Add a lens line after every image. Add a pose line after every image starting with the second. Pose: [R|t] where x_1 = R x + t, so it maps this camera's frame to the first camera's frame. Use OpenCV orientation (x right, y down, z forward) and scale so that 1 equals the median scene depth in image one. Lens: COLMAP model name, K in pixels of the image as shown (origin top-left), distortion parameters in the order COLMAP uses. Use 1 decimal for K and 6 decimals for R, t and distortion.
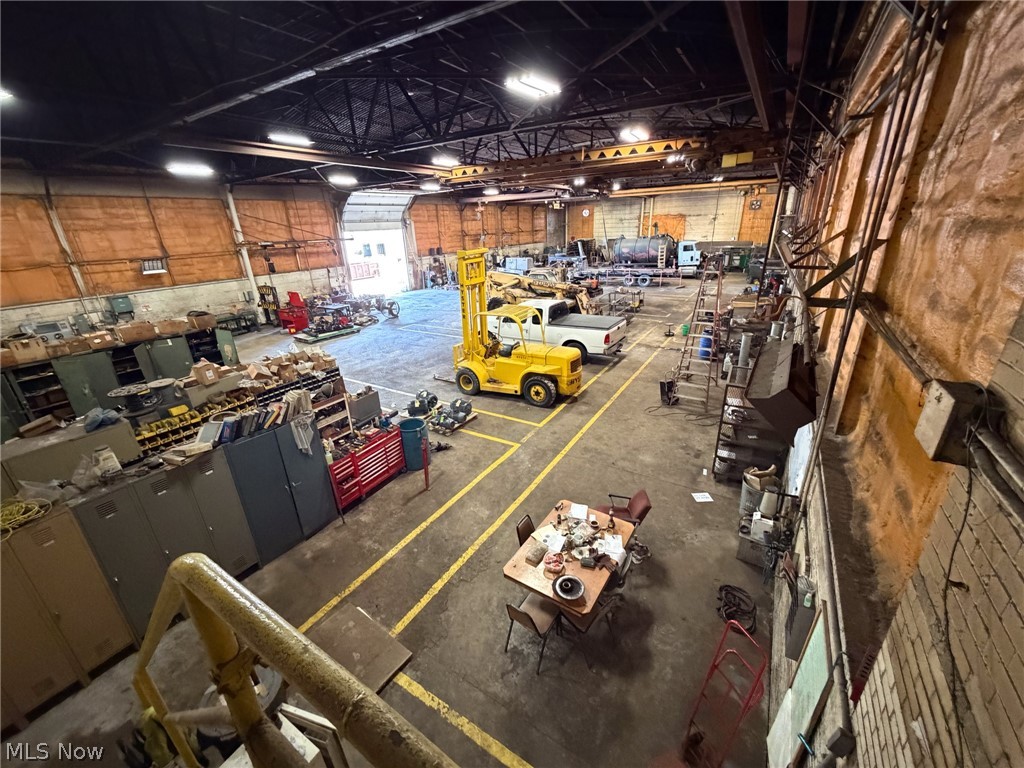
lens RADIAL K [[409.8, 0, 510.9], [0, 409.8, 383.2], [0, 0, 1]] dist [0.001977, 0.000681]
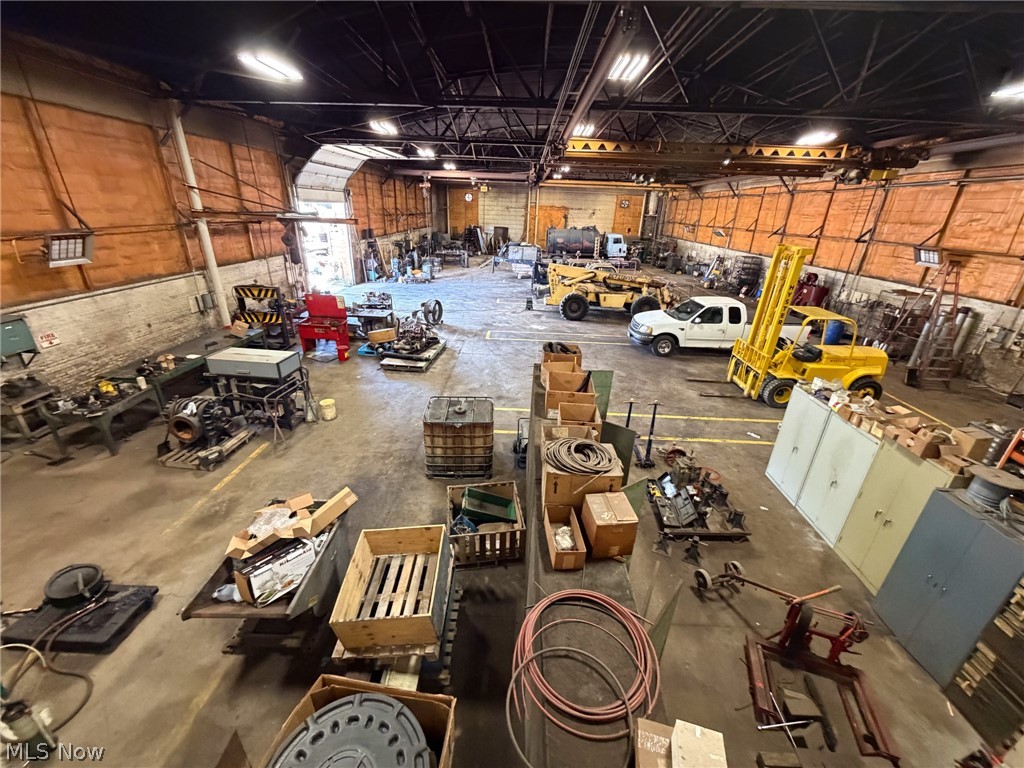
lens RADIAL K [[409.8, 0, 512.5], [0, 409.8, 383.9], [0, 0, 1]] dist [0.001977, 0.000681]
pose [[0.858304, -0.138824, 0.494006, -0.571751], [0.121223, 0.990315, 0.067678, -0.085292], [-0.498617, 0.001796, 0.866820, 0.276549]]
